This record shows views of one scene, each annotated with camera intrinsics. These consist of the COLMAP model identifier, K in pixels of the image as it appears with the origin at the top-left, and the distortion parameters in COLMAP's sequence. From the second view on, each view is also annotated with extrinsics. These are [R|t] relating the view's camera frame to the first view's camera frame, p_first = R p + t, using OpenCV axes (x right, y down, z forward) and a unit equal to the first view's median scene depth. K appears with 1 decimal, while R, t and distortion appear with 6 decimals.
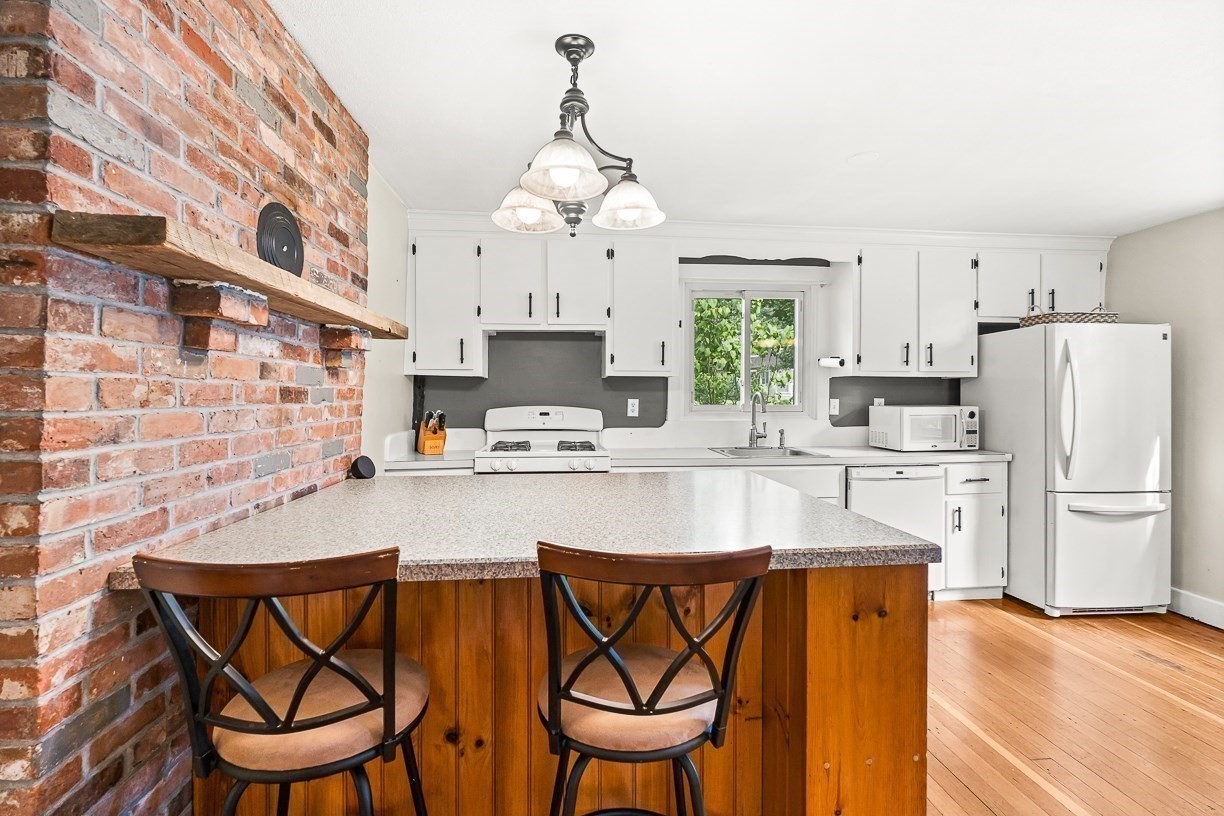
lens RADIAL K [[534.3, 0, 608.3], [0, 534.3, 395.9], [0, 0, 1]] dist [-0.003086, -0.000501]
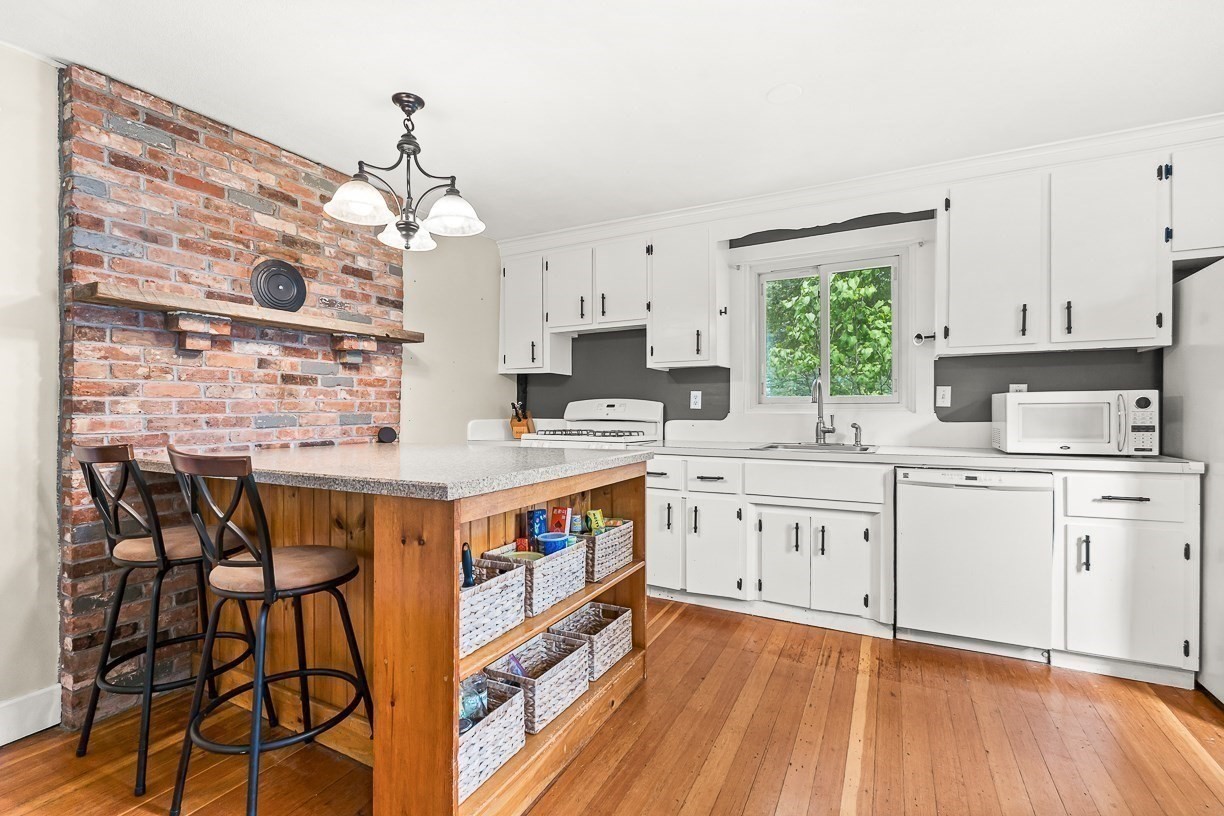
lens RADIAL K [[537.4, 0, 614.8], [0, 537.4, 409.6], [0, 0, 1]] dist [-0.001792, -0.000527]
pose [[0.838843, -0.002643, -0.544368, 1.059032], [0.003436, 0.999994, 0.000440, 0.088859], [0.544363, -0.002239, 0.838847, 0.185758]]
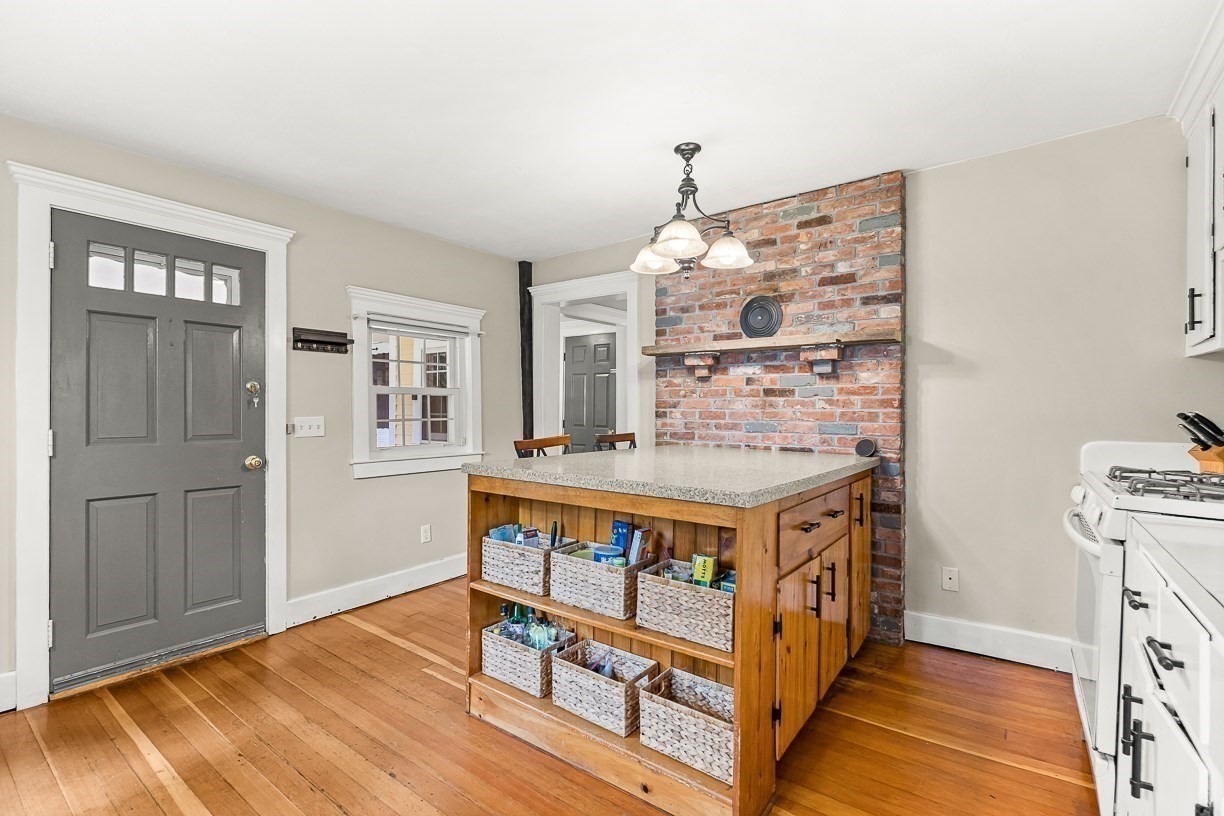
lens RADIAL K [[538.6, 0, 616.4], [0, 538.6, 406.7], [0, 0, 1]] dist [-0.002316, -0.000333]
pose [[-0.661767, -0.012855, -0.749599, 1.162549], [-0.010103, 0.999915, -0.008228, 0.068076], [0.749641, 0.002128, -0.661841, 1.825974]]
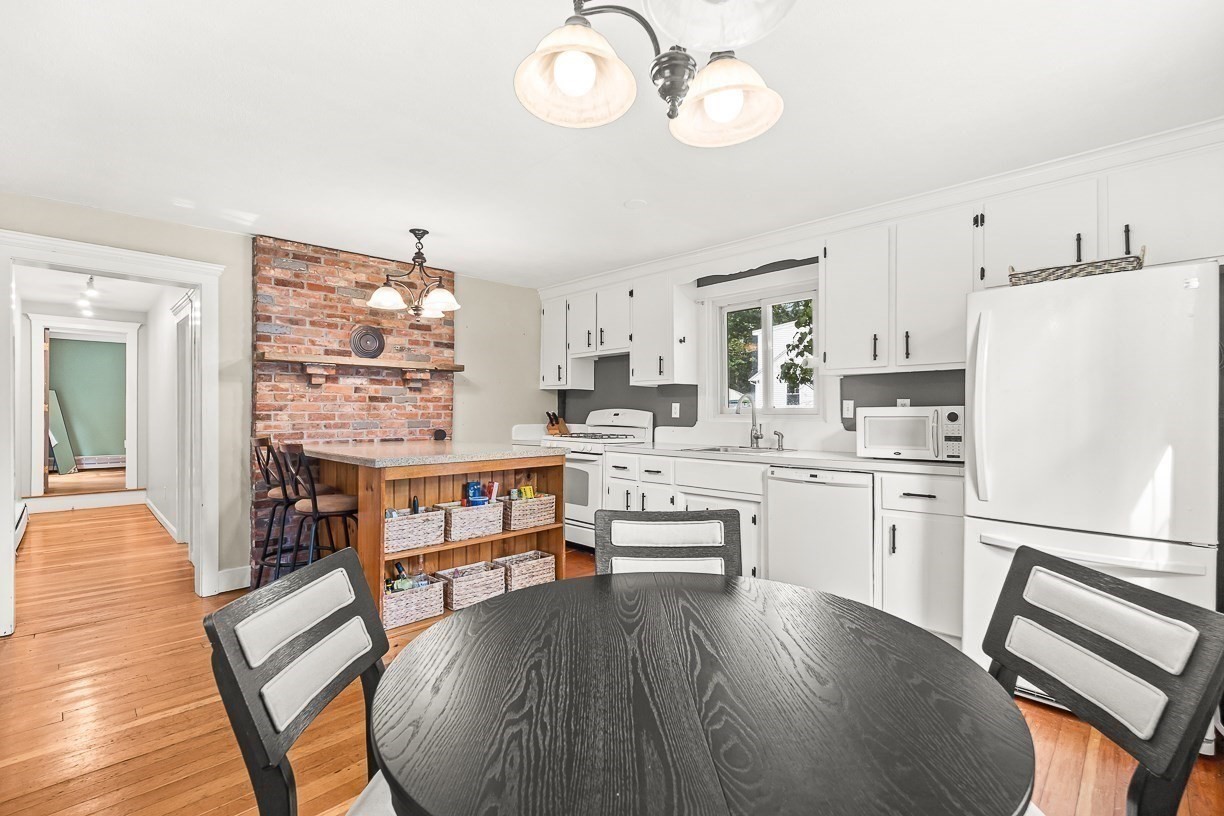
lens RADIAL K [[538.6, 0, 616.4], [0, 538.6, 406.7], [0, 0, 1]] dist [-0.002316, -0.000333]
pose [[0.643371, -0.008657, -0.765505, 2.065644], [0.000911, 0.999944, -0.010542, 0.061168], [0.765554, 0.006085, 0.643343, 0.233450]]
